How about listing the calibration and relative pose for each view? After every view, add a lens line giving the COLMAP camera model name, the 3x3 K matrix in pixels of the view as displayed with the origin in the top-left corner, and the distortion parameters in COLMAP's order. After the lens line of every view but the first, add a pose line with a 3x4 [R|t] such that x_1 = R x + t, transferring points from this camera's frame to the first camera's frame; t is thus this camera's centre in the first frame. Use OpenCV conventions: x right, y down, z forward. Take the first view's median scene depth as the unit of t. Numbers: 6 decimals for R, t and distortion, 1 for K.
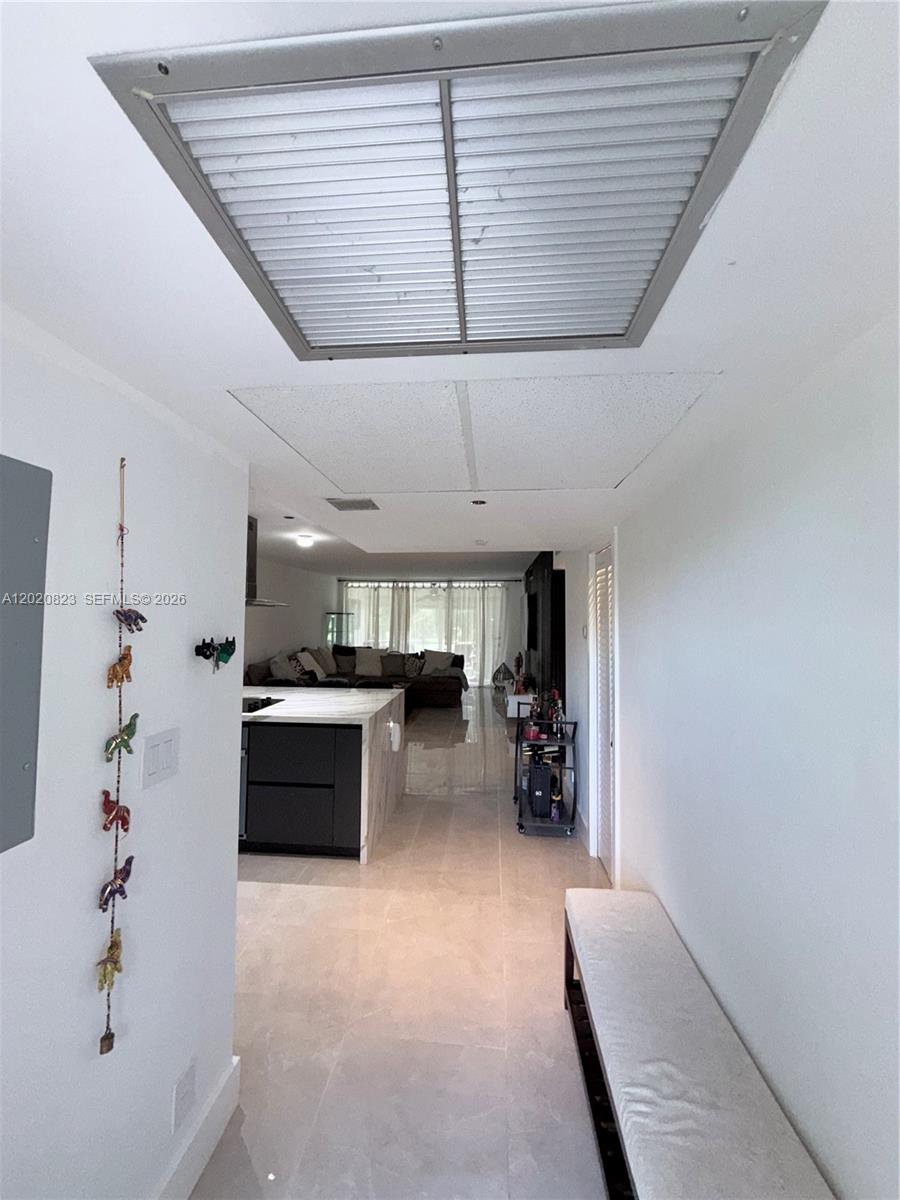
lens RADIAL K [[479.0, 0, 449.7], [0, 479.0, 594.4], [0, 0, 1]] dist [0.000915, 0.000119]
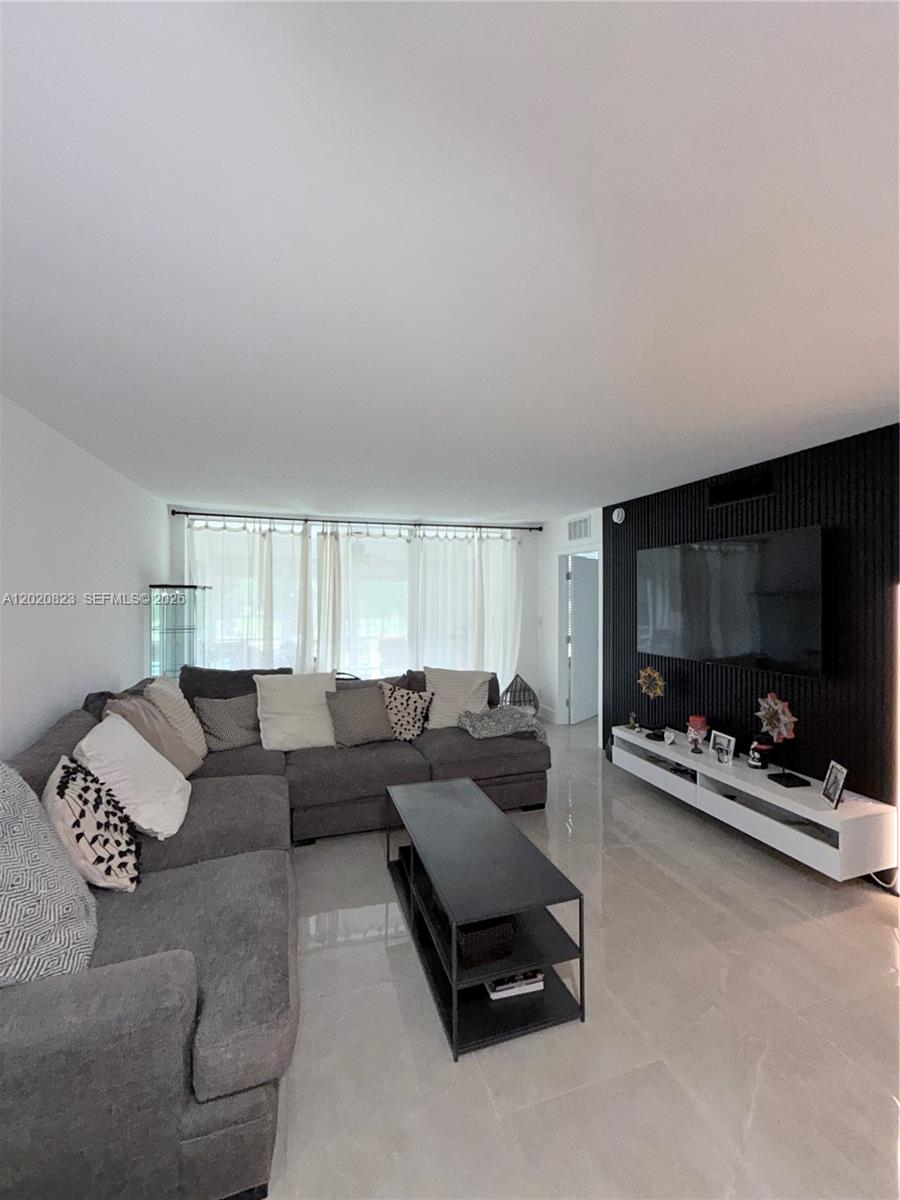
lens RADIAL K [[479.0, 0, 449.1], [0, 479.0, 598.1], [0, 0, 1]] dist [0.000915, 0.000119]
pose [[0.924712, -0.010141, 0.380533, -0.239085], [-0.010398, 0.998599, 0.051879, 0.034596], [-0.380526, -0.051930, 0.923311, 0.717017]]
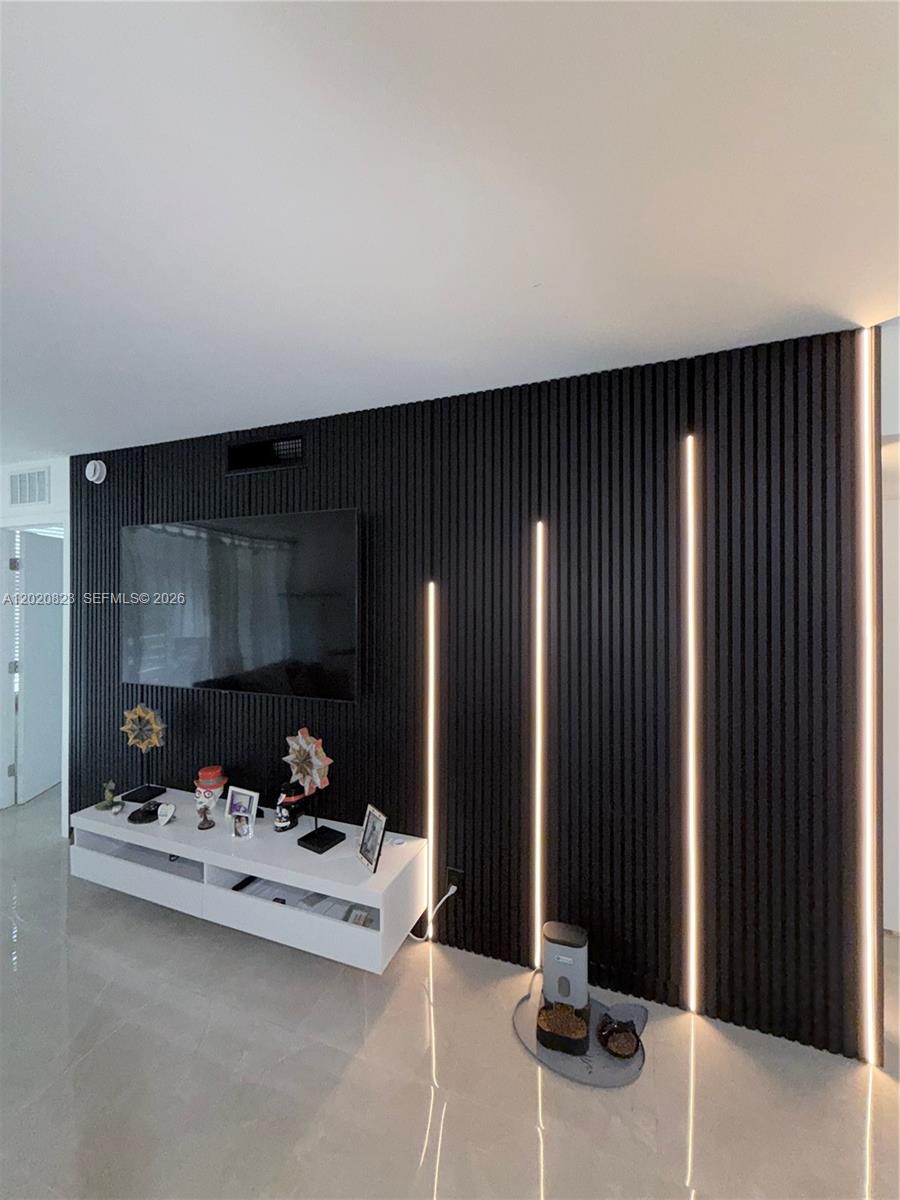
lens RADIAL K [[479.0, 0, 448.7], [0, 479.0, 597.8], [0, 0, 1]] dist [0.000915, 0.000119]
pose [[0.282111, -0.006559, 0.959359, -0.105153], [-0.046994, 0.998682, 0.020647, 0.040896], [-0.958230, -0.050909, 0.281431, 0.808360]]
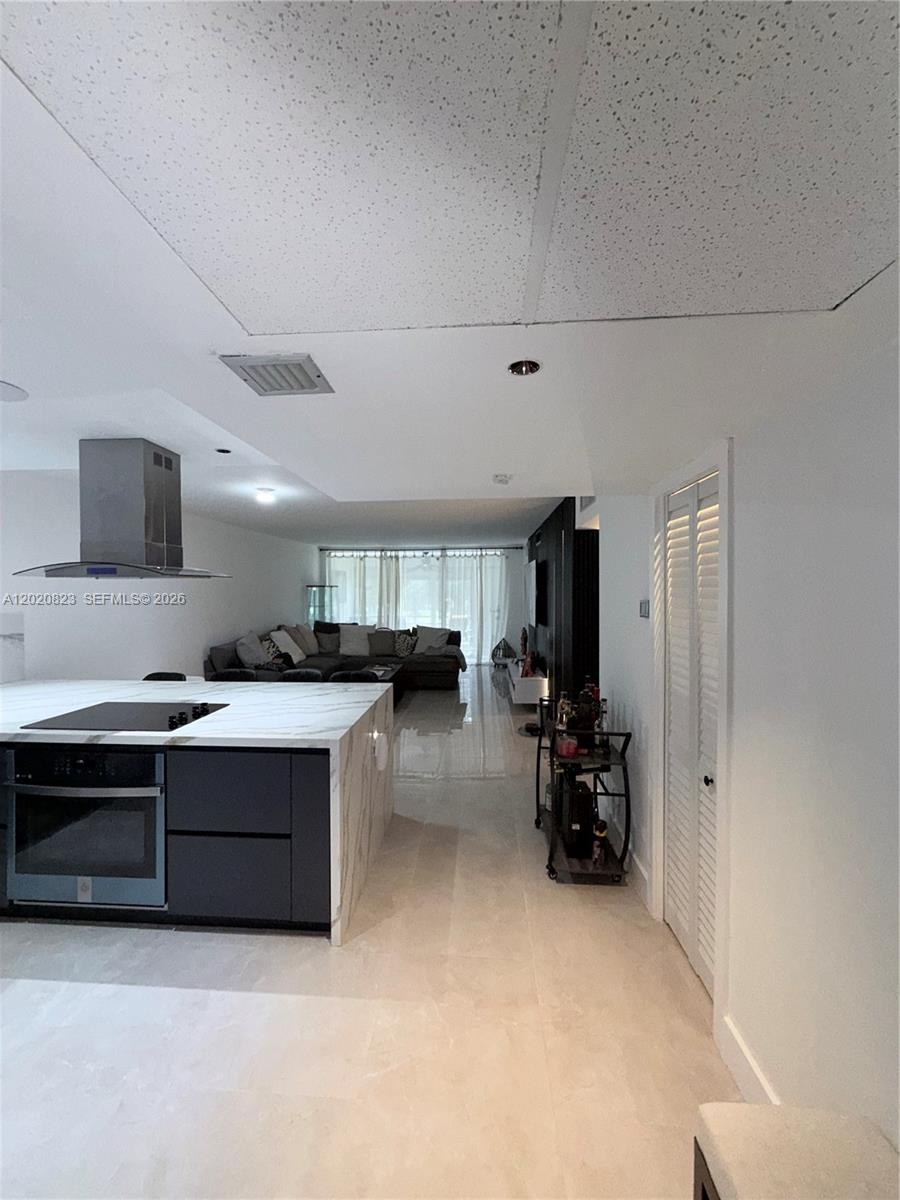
lens RADIAL K [[479.0, 0, 450.7], [0, 479.0, 595.0], [0, 0, 1]] dist [0.000915, 0.000119]
pose [[0.999731, -0.010224, 0.020834, -0.008855], [0.008942, 0.998116, 0.060704, 0.005214], [-0.021416, -0.060501, 0.997938, 0.131746]]
